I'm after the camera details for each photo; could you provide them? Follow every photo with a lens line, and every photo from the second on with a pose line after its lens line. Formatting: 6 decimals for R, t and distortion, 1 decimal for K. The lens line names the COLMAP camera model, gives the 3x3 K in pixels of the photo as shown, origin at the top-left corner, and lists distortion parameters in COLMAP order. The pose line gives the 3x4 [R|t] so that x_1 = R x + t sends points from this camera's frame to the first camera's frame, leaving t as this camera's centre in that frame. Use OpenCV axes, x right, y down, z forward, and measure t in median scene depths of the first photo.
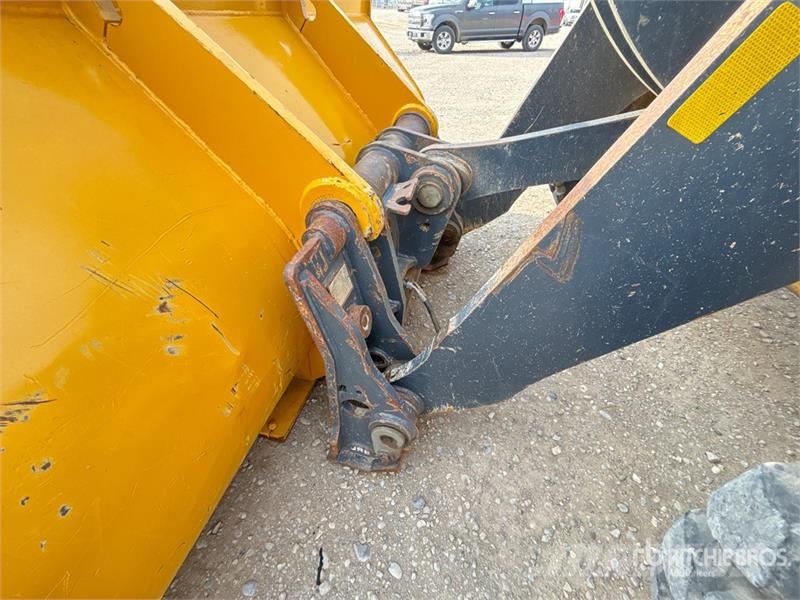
lens RADIAL K [[320.9, 0, 401.6], [0, 320.9, 302.1], [0, 0, 1]] dist [-0.002054, -0.000315]
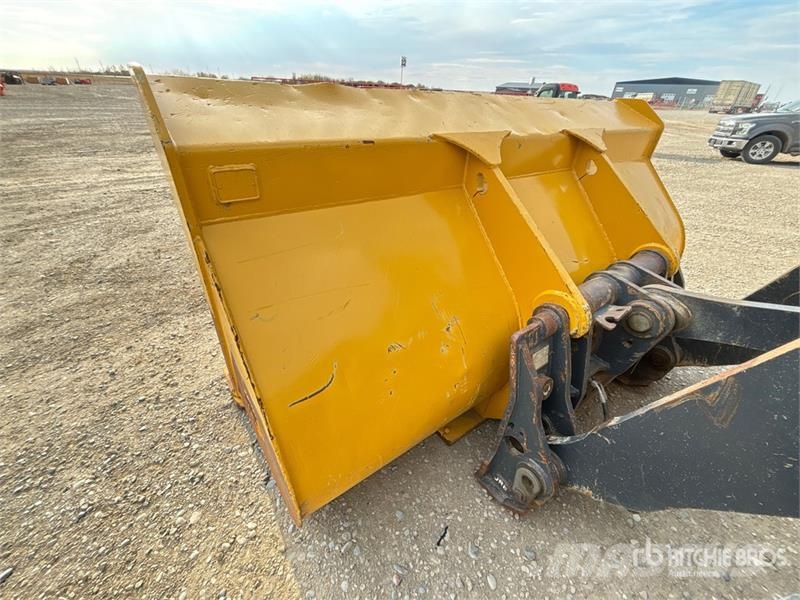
lens RADIAL K [[320.9, 0, 401.6], [0, 320.9, 302.1], [0, 0, 1]] dist [-0.002054, -0.000315]
pose [[0.765324, 0.323093, -0.556677, 0.050600], [-0.427520, 0.901708, -0.064411, 0.068091], [0.481149, 0.287286, 0.828228, -0.487694]]
